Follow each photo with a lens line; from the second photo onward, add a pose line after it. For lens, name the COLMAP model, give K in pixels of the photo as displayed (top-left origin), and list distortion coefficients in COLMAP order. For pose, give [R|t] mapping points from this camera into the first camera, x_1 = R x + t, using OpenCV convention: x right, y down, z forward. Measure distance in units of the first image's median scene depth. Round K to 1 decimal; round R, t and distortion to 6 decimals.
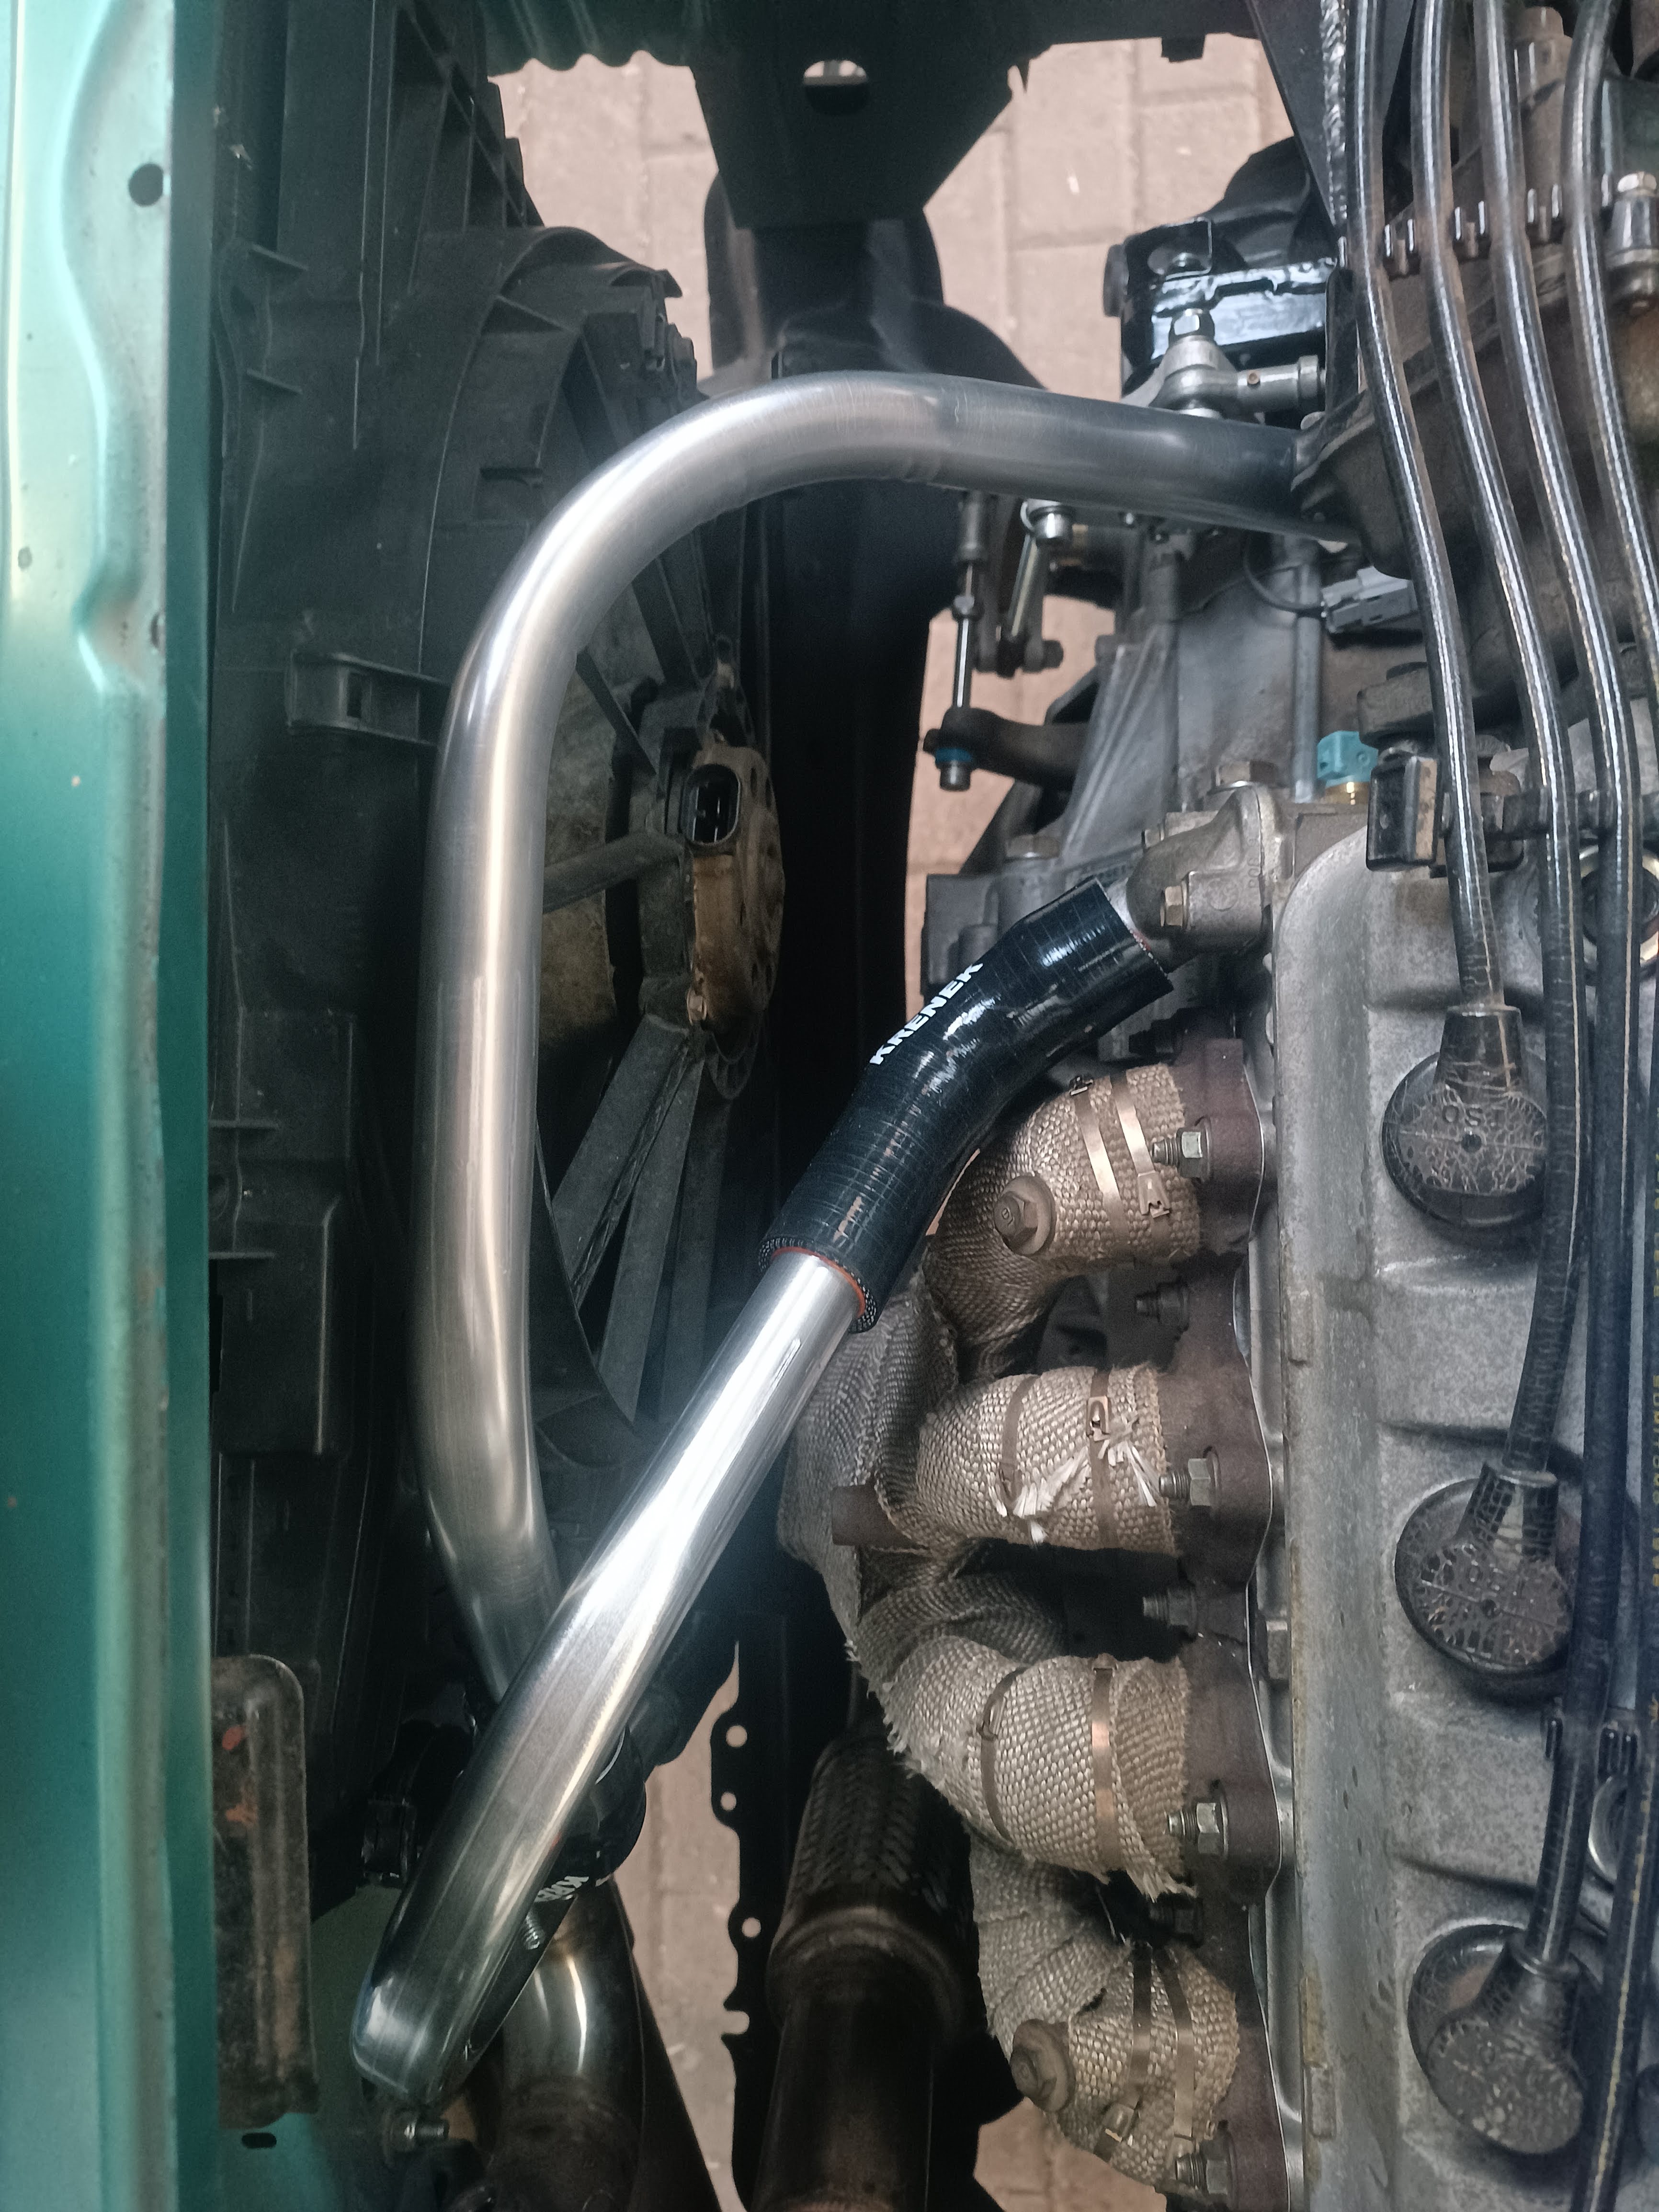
lens RADIAL K [[1658.2, 0, 819.4], [0, 1658.2, 1103.5], [0, 0, 1]] dist [0.003774, 0.003307]
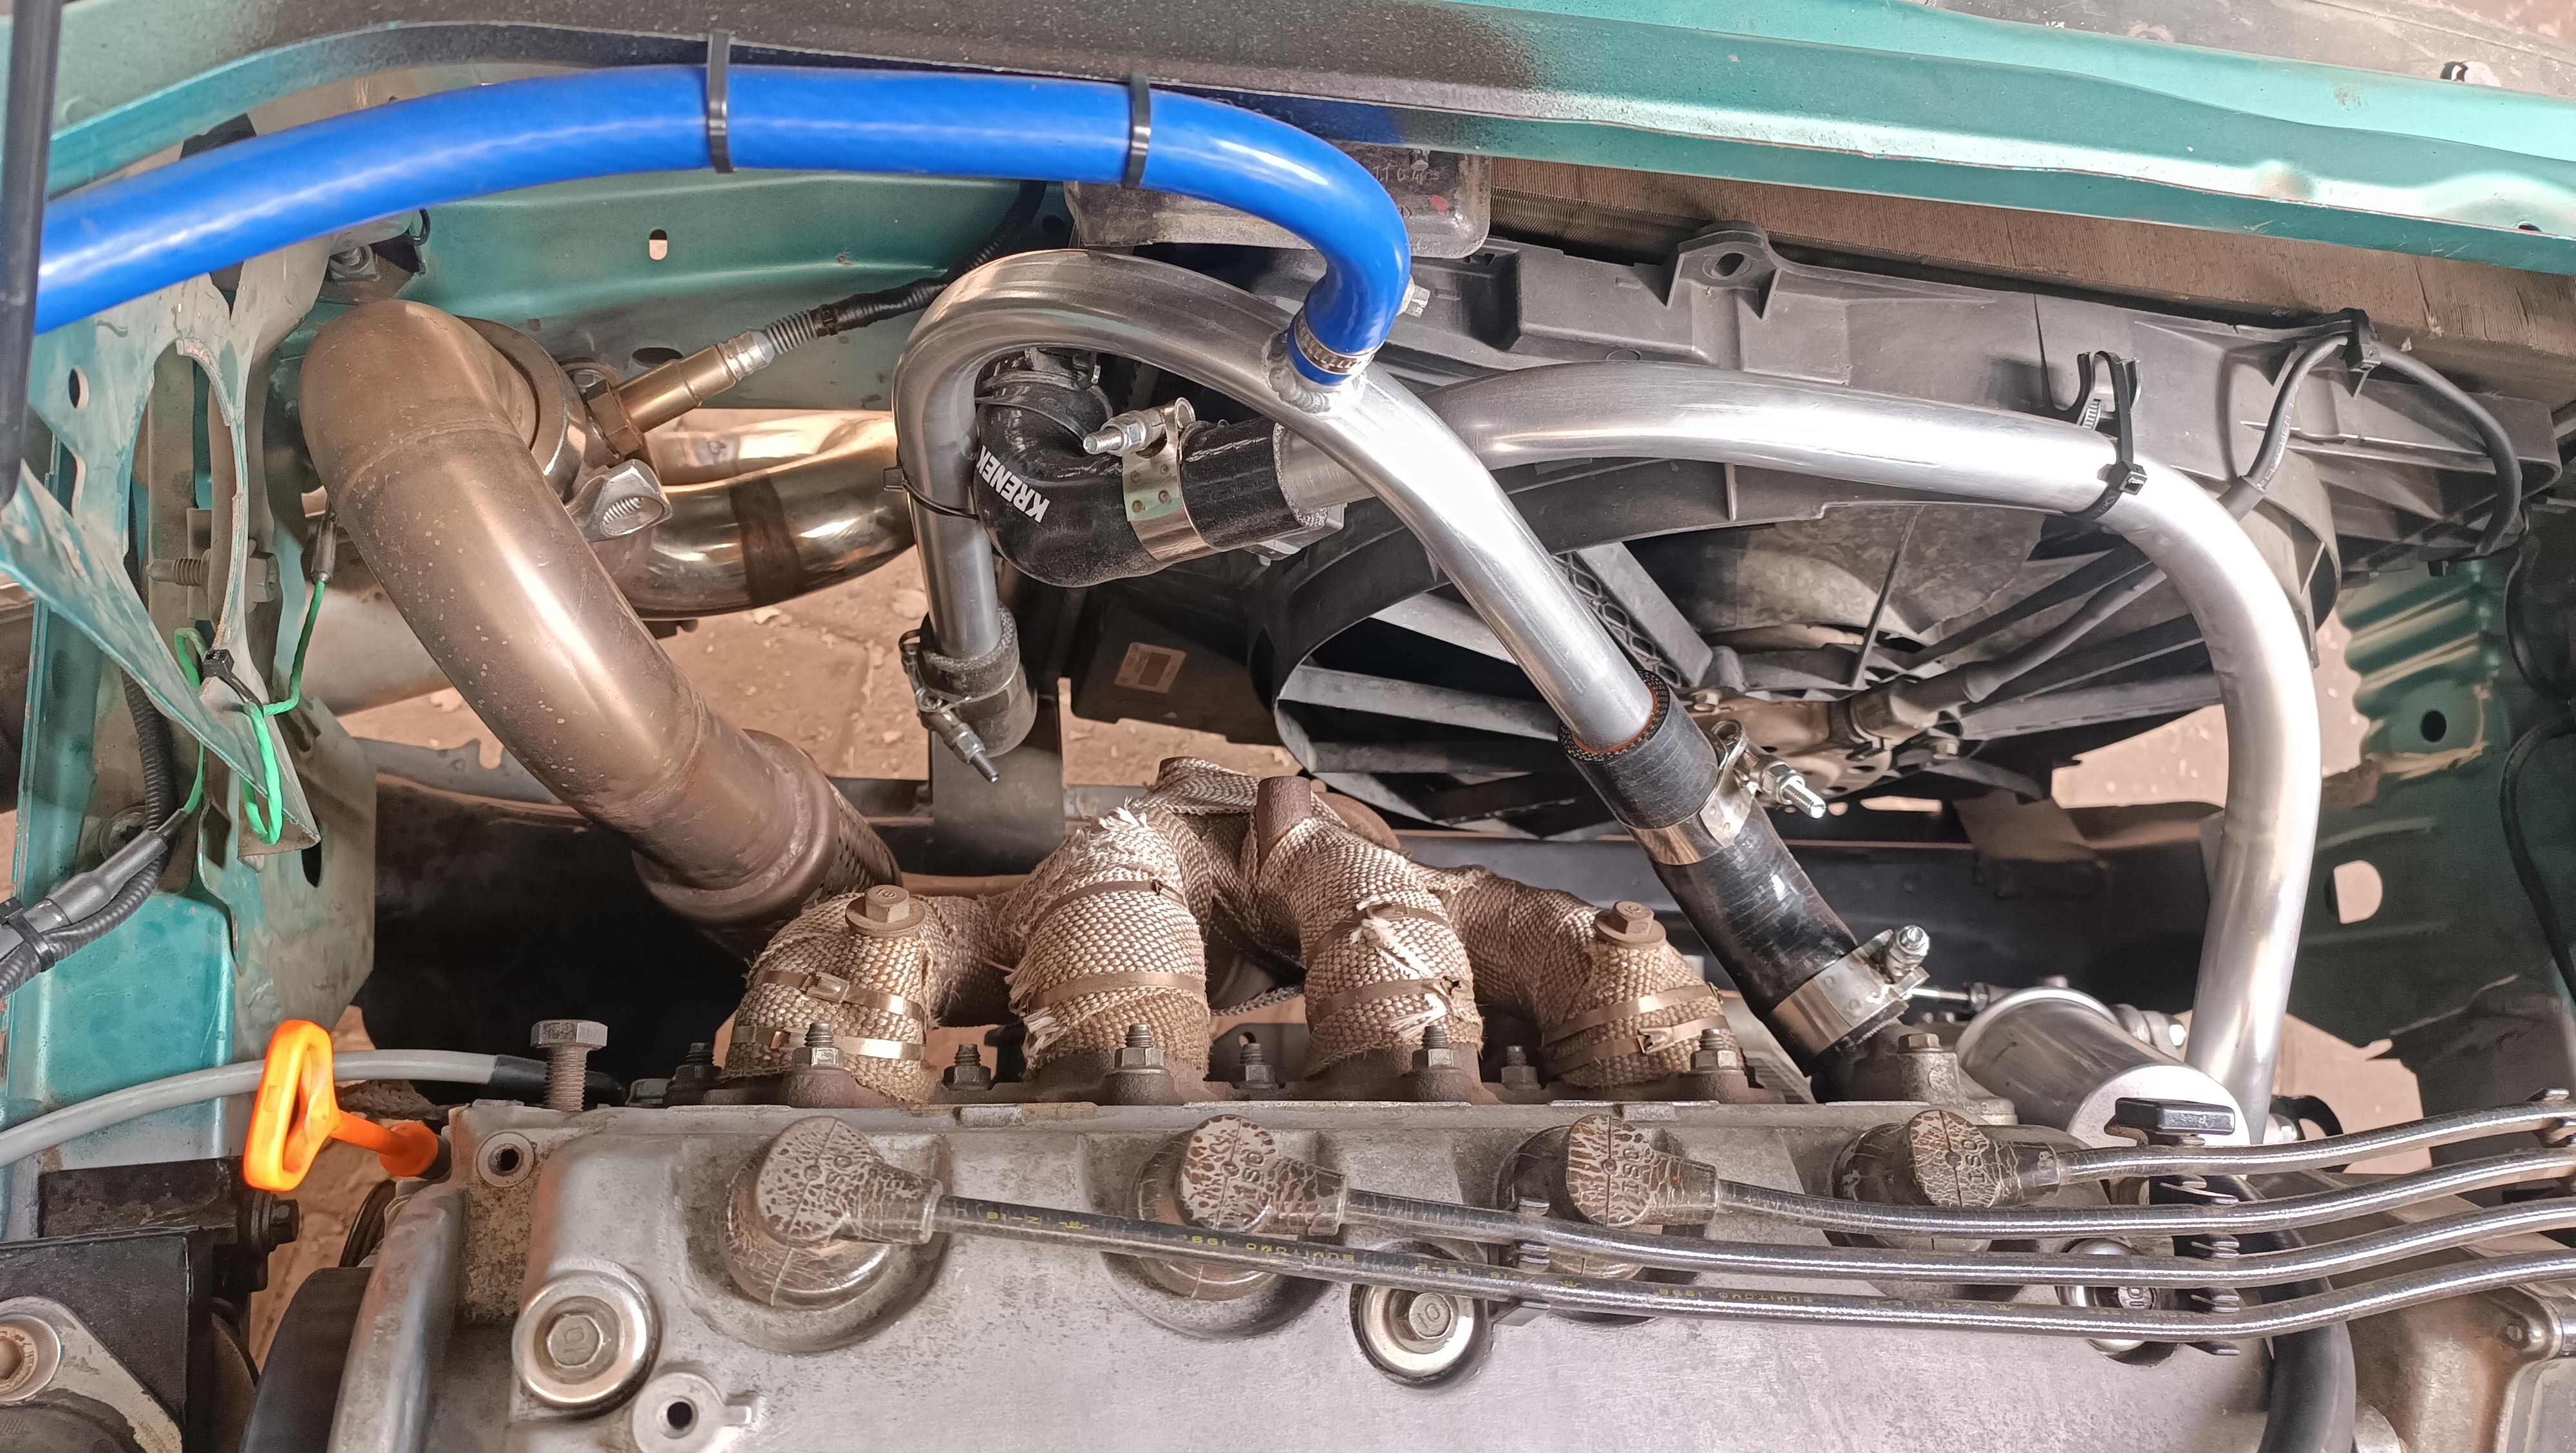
lens RADIAL K [[1984.4, 0, 1296.1], [0, 1984.4, 733.5], [0, 0, 1]] dist [0.023814, -0.028629]
pose [[-0.014748, 0.983838, -0.178450, 0.238533], [-0.980387, -0.049307, -0.190816, 0.558709], [-0.196531, 0.172136, 0.965269, -0.300190]]
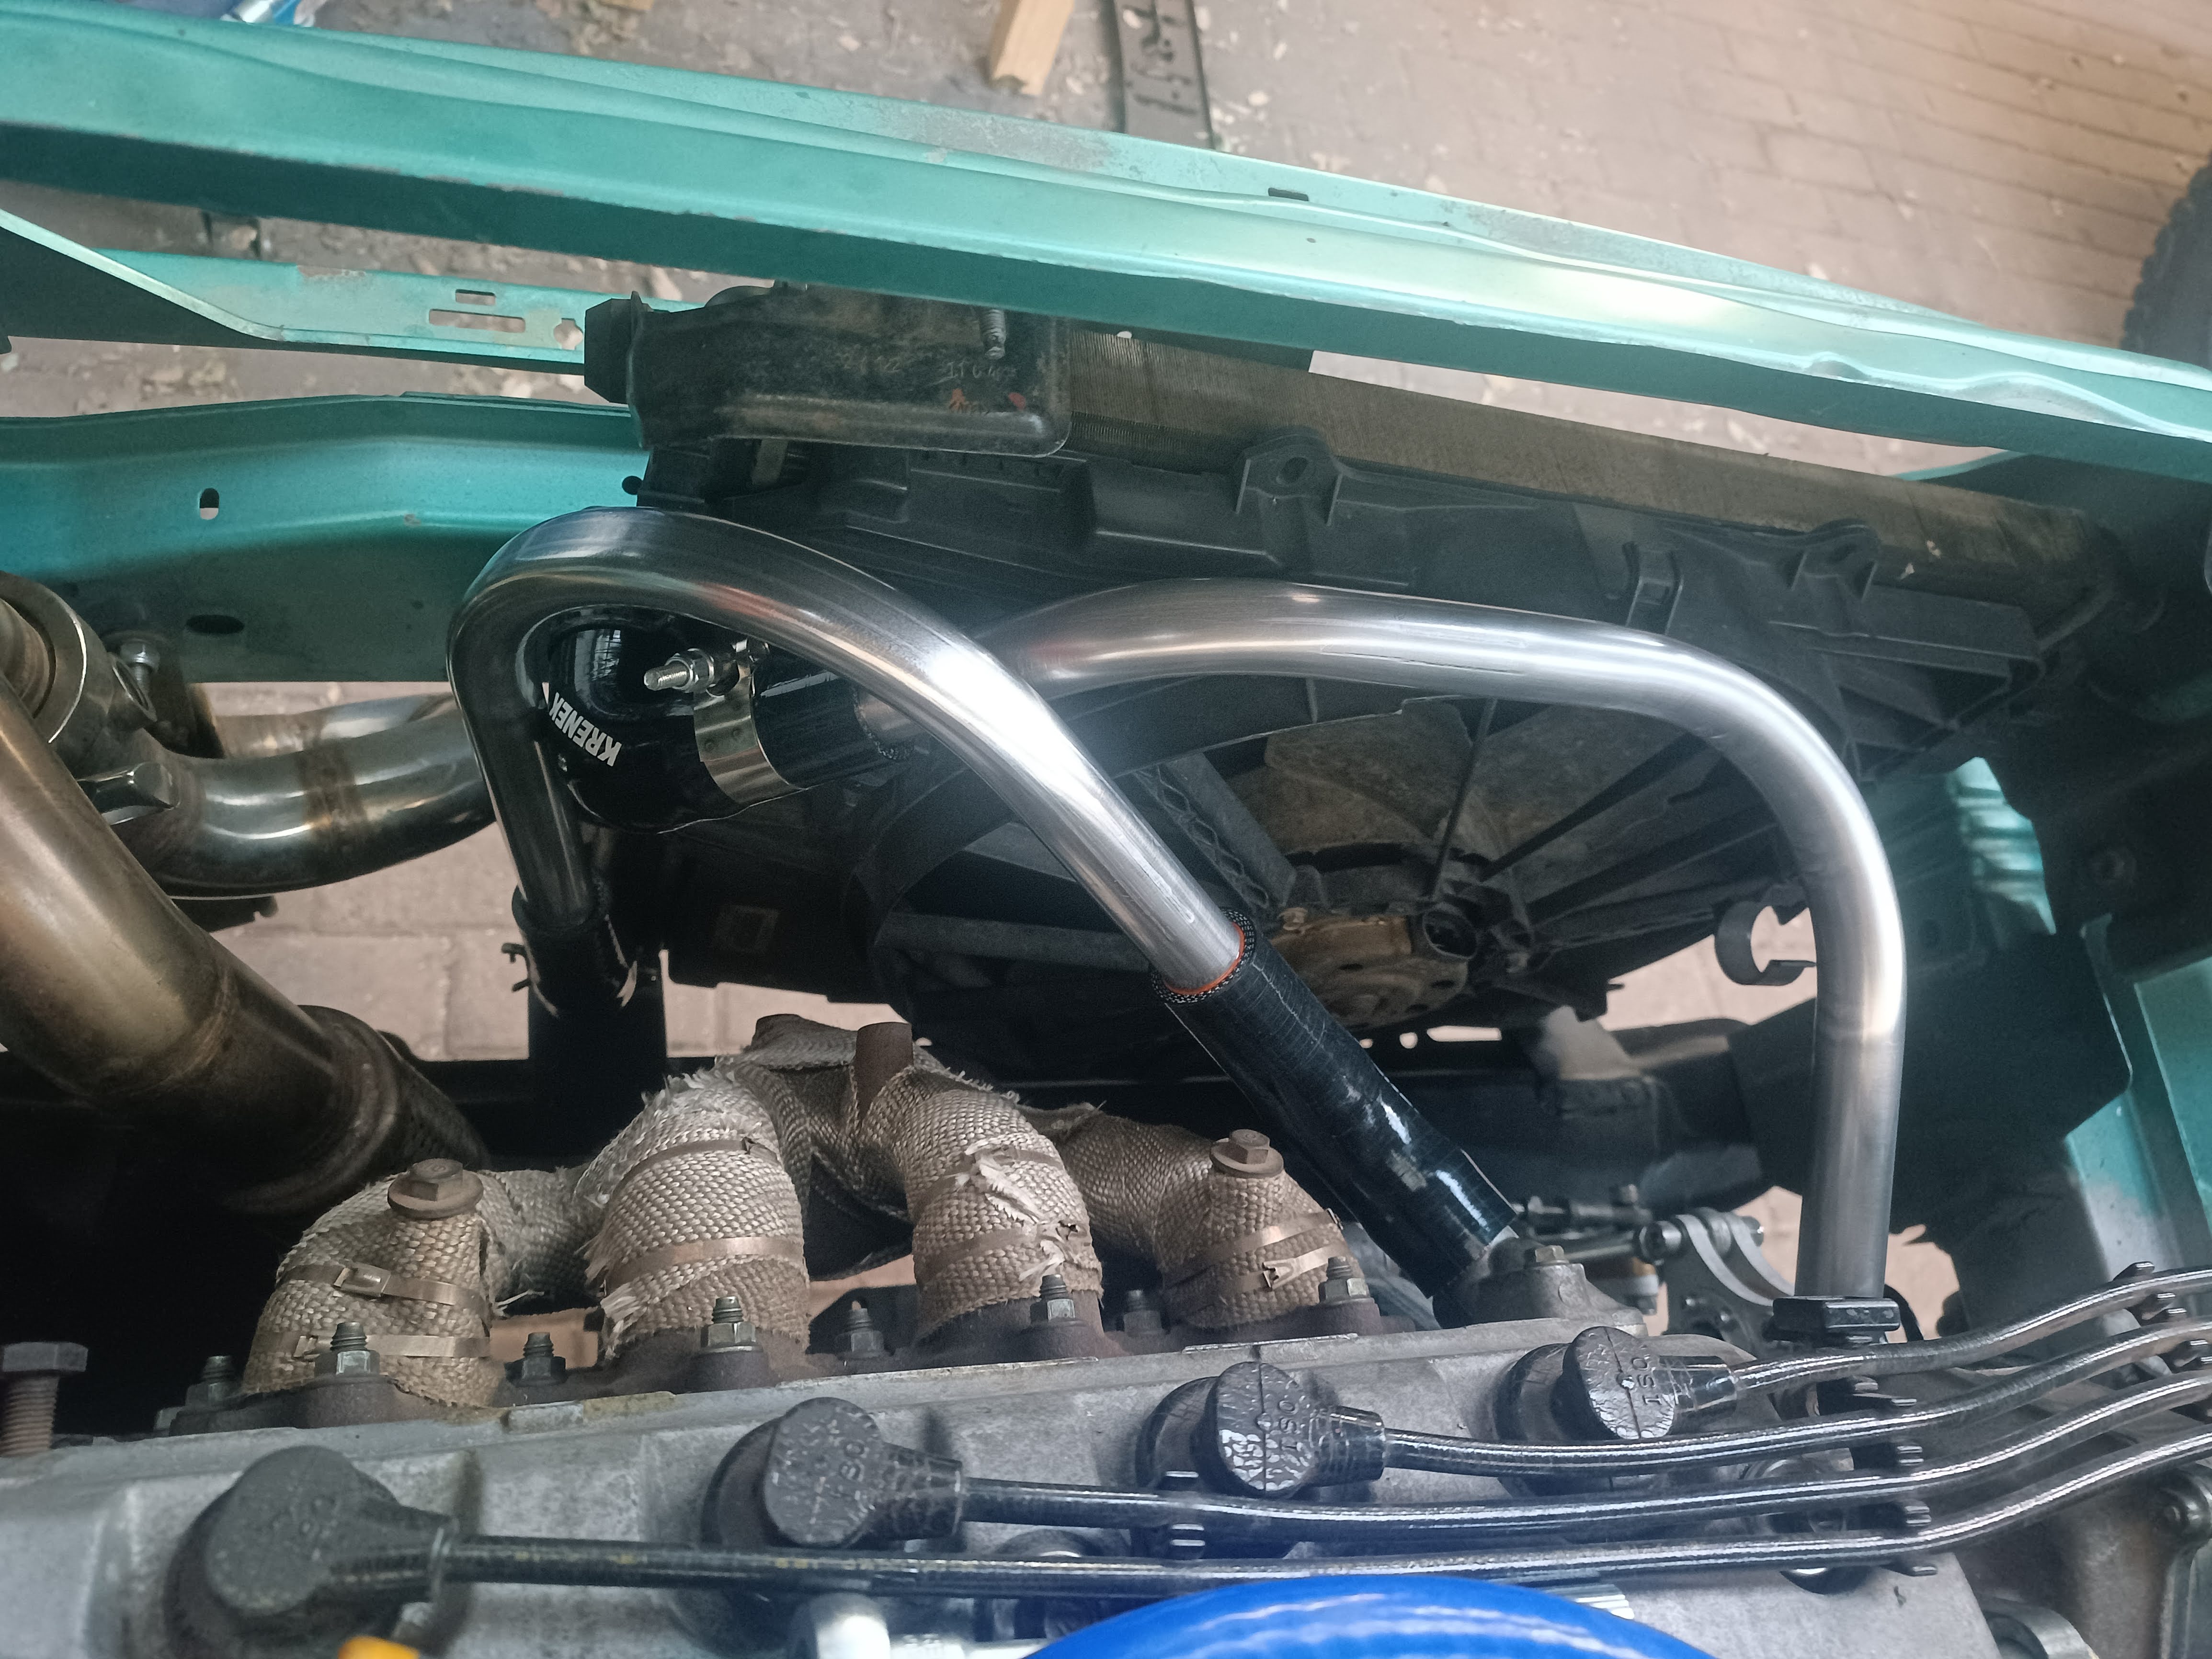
lens RADIAL K [[1658.2, 0, 1099.7], [0, 1658.2, 833.6], [0, 0, 1]] dist [0.003774, 0.003307]
pose [[0.060145, 0.954919, -0.290709, 0.232583], [-0.953588, -0.031117, -0.299501, 0.496453], [-0.295046, 0.295231, 0.908728, -0.036634]]
